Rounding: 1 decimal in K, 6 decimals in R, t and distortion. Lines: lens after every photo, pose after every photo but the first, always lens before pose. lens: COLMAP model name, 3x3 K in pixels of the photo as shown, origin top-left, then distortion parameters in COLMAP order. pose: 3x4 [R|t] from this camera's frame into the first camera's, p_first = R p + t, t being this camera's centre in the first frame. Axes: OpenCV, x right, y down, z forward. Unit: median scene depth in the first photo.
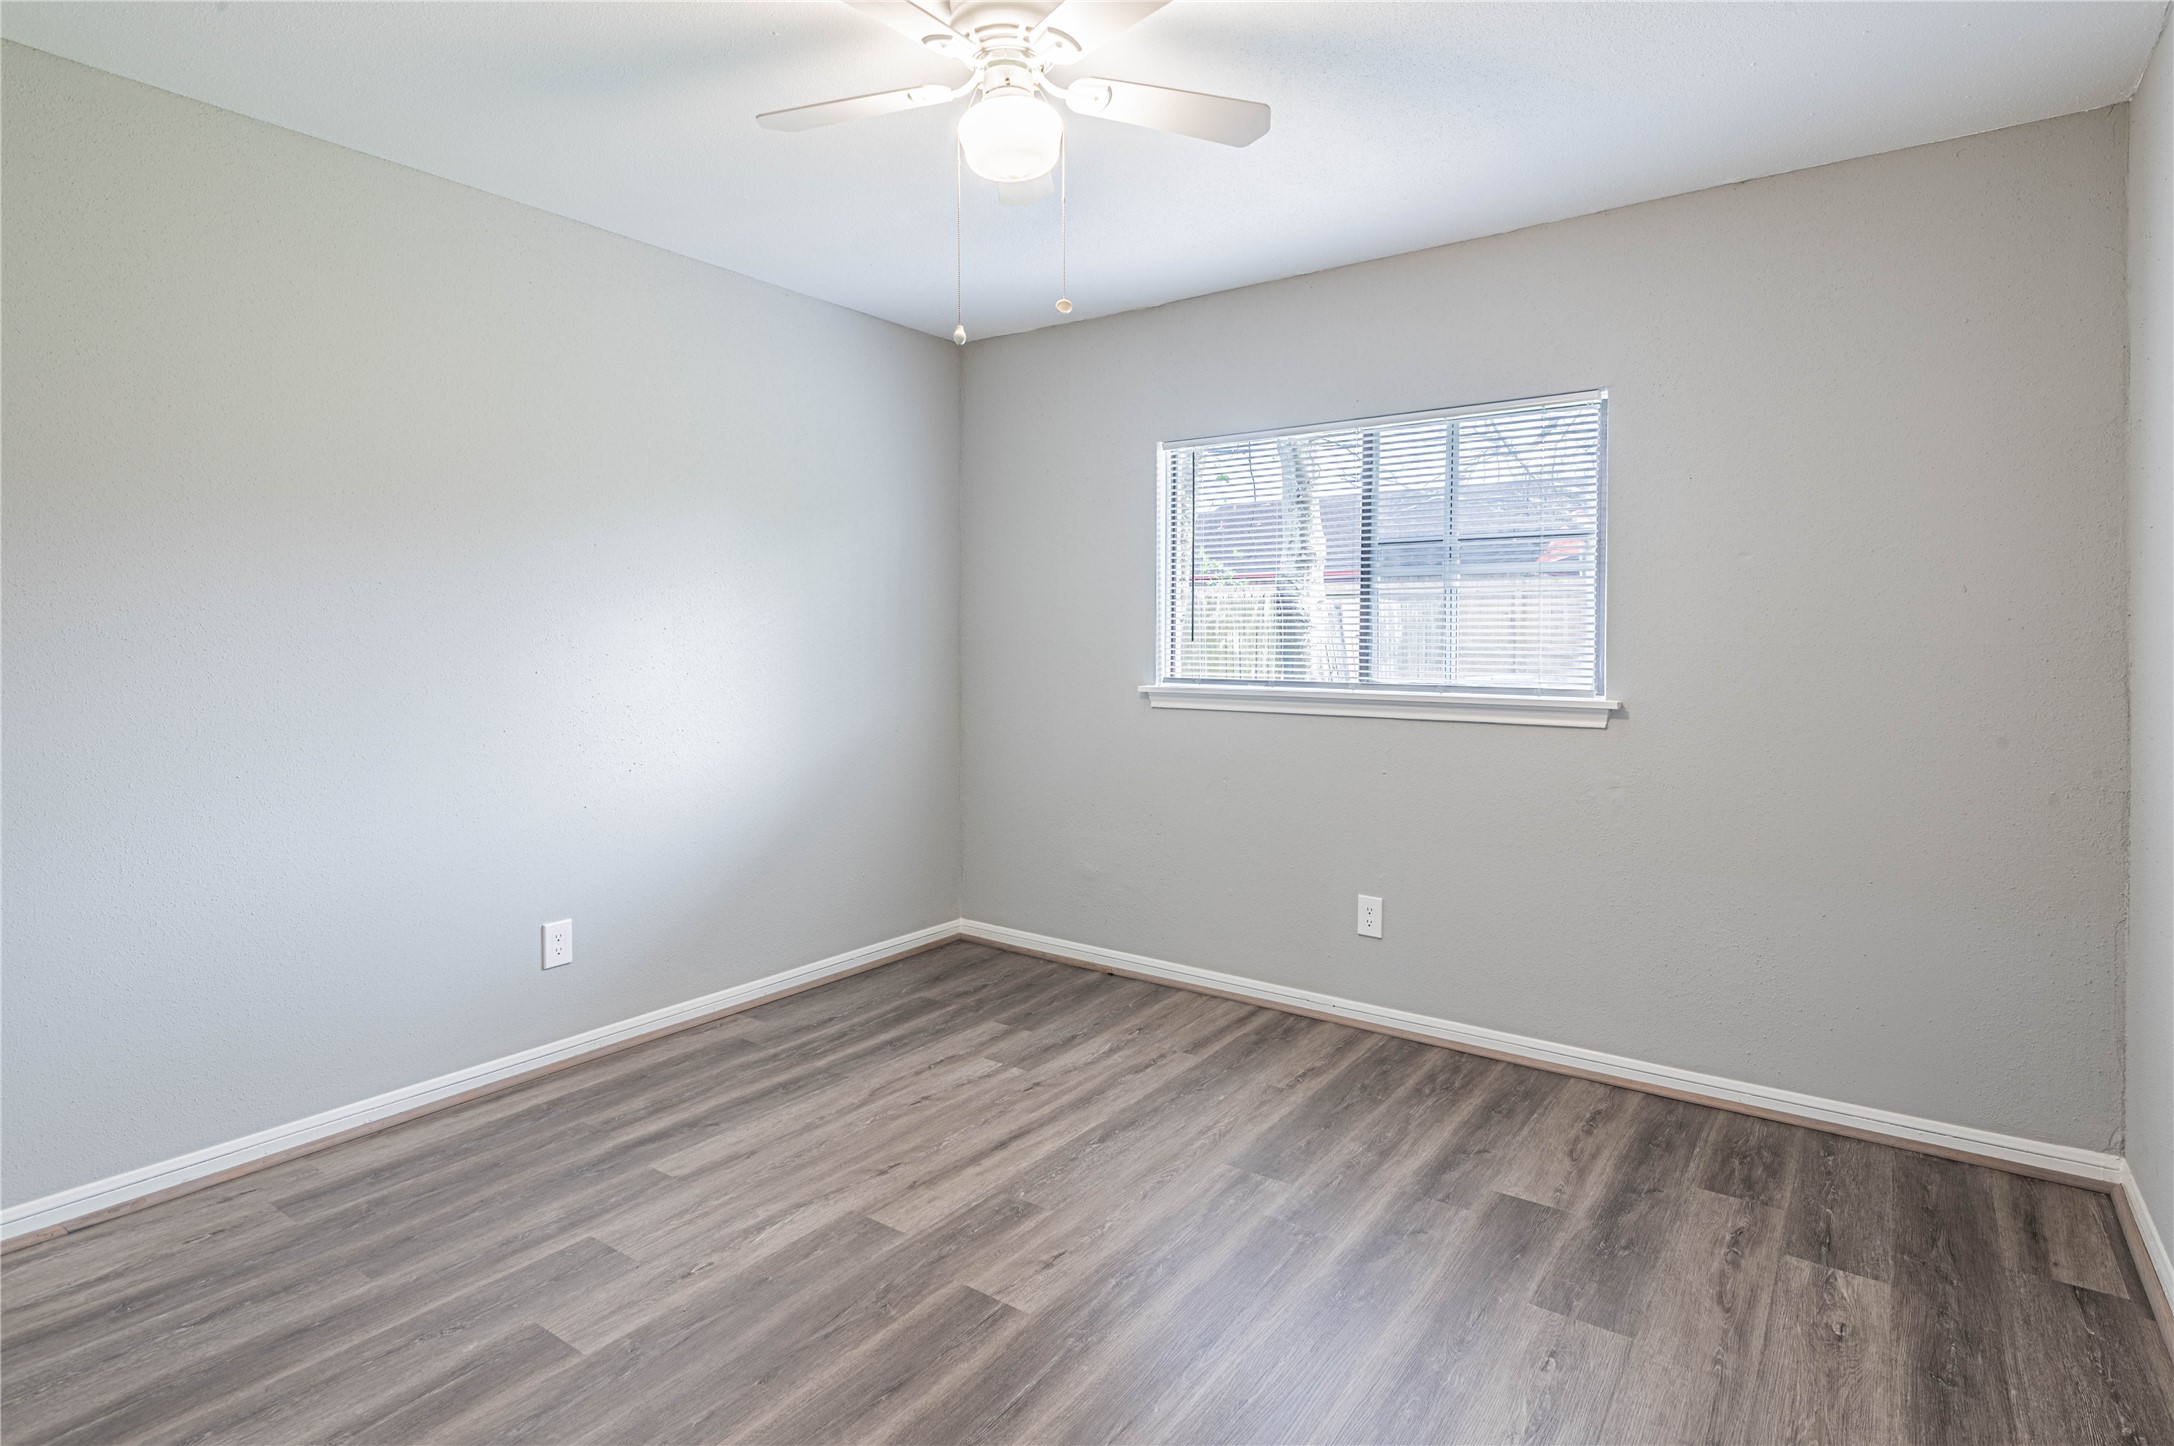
lens RADIAL K [[1106.8, 0, 1087.0], [0, 1106.8, 723.0], [0, 0, 1]] dist [-0.001791, -0.000048]
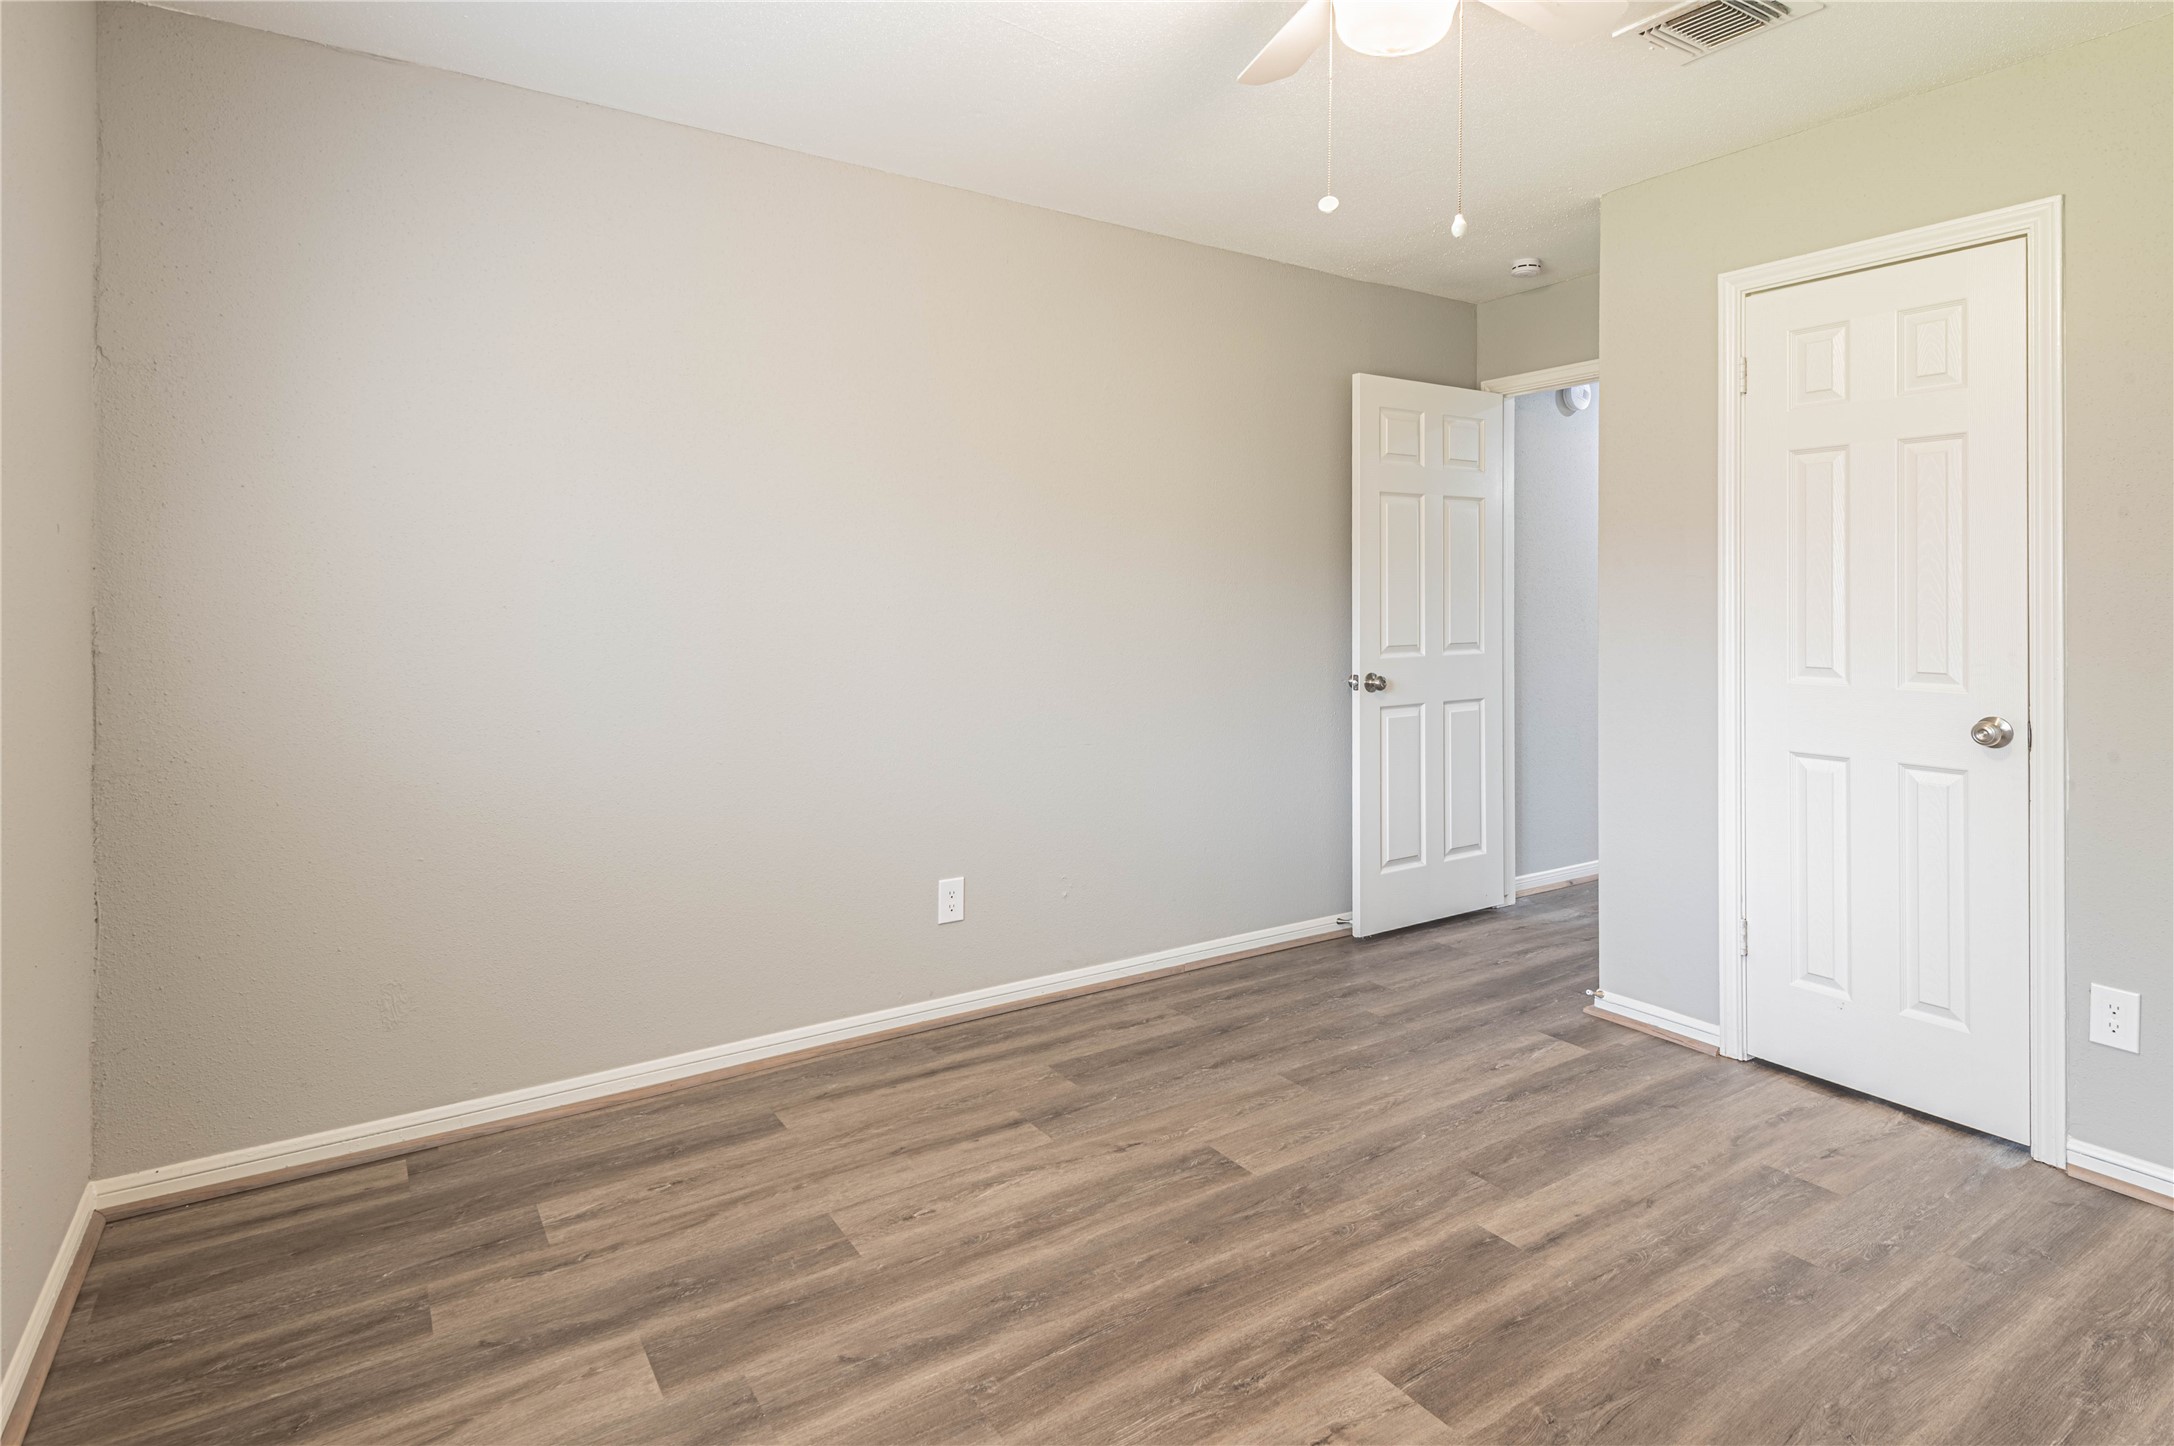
lens RADIAL K [[1106.8, 0, 1087.0], [0, 1106.8, 723.0], [0, 0, 1]] dist [-0.001791, -0.000048]
pose [[-0.934612, -0.044225, 0.352909, -0.126022], [0.025254, 0.981483, 0.189875, -0.138414], [-0.354772, 0.186372, -0.916189, 1.743096]]
